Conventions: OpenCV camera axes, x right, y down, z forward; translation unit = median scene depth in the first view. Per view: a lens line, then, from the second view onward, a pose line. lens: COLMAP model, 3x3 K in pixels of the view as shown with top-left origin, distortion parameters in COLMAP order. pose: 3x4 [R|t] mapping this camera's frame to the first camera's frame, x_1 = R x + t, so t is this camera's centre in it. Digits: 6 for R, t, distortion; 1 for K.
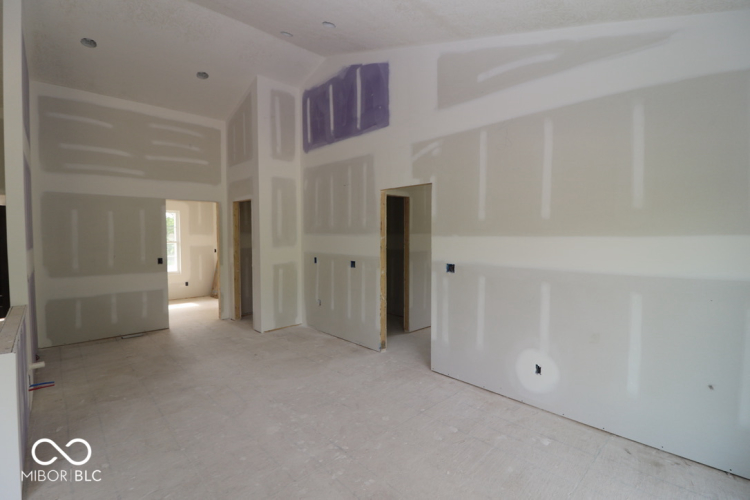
lens RADIAL K [[346.6, 0, 377.1], [0, 346.6, 246.8], [0, 0, 1]] dist [-0.001829, -0.000147]
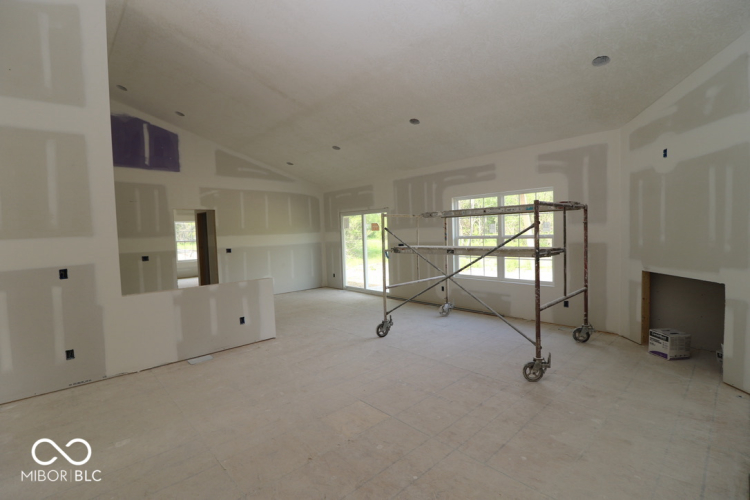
lens RADIAL K [[346.6, 0, 377.1], [0, 346.6, 246.8], [0, 0, 1]] dist [-0.001829, -0.000147]
pose [[0.011970, -0.043640, 0.998976, -1.822031], [0.065560, 0.996932, 0.042765, 0.005402], [-0.997777, 0.064981, 0.014794, 0.041982]]
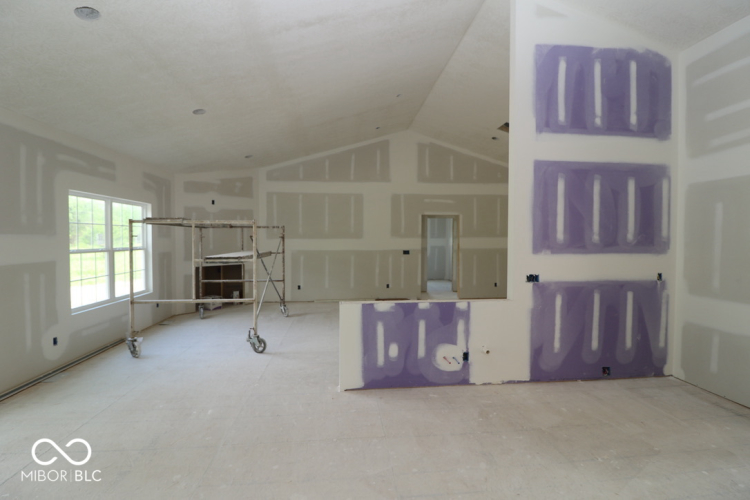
lens RADIAL K [[346.6, 0, 377.1], [0, 346.6, 246.8], [0, 0, 1]] dist [-0.001829, -0.000147]
pose [[-0.612225, 0.019568, -0.790442, 0.121101], [-0.030404, 0.998372, 0.048264, -0.039756], [0.790099, 0.053581, -0.610633, 1.086909]]
